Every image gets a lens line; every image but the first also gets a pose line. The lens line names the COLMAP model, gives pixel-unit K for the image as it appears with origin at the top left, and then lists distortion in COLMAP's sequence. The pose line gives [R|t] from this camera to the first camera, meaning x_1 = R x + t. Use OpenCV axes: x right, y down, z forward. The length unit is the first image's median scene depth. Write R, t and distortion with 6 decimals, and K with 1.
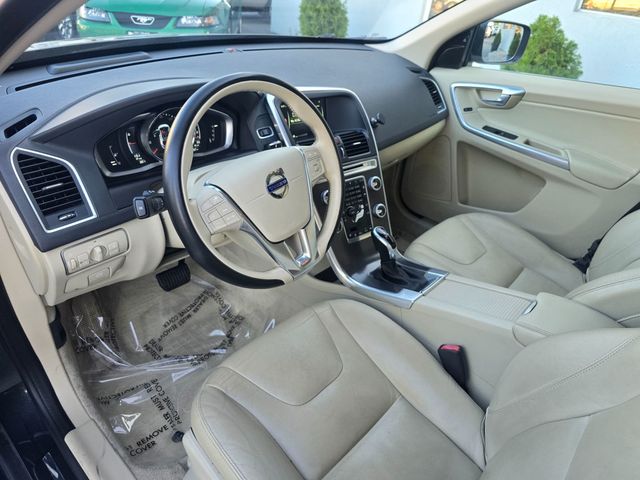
lens RADIAL K [[428.4, 0, 330.0], [0, 428.4, 240.2], [0, 0, 1]] dist [0.044002, -0.038628]
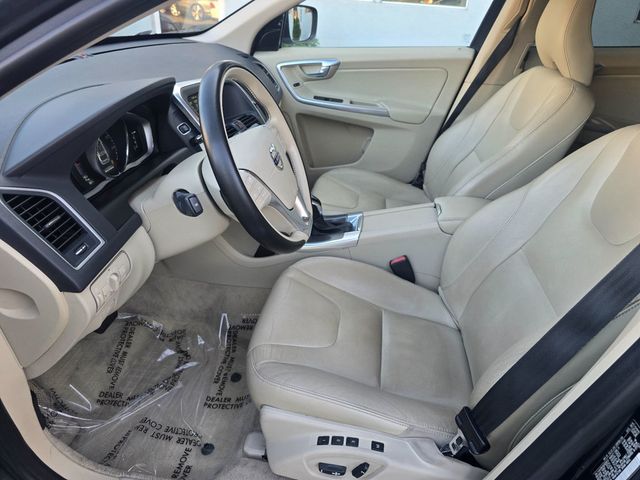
lens RADIAL K [[428.4, 0, 330.0], [0, 428.4, 240.2], [0, 0, 1]] dist [0.044002, -0.038628]
pose [[0.818699, -0.328772, 0.470788, -0.323134], [0.322230, 0.941654, 0.097242, 0.003472], [-0.475290, 0.072090, 0.876871, -0.015519]]
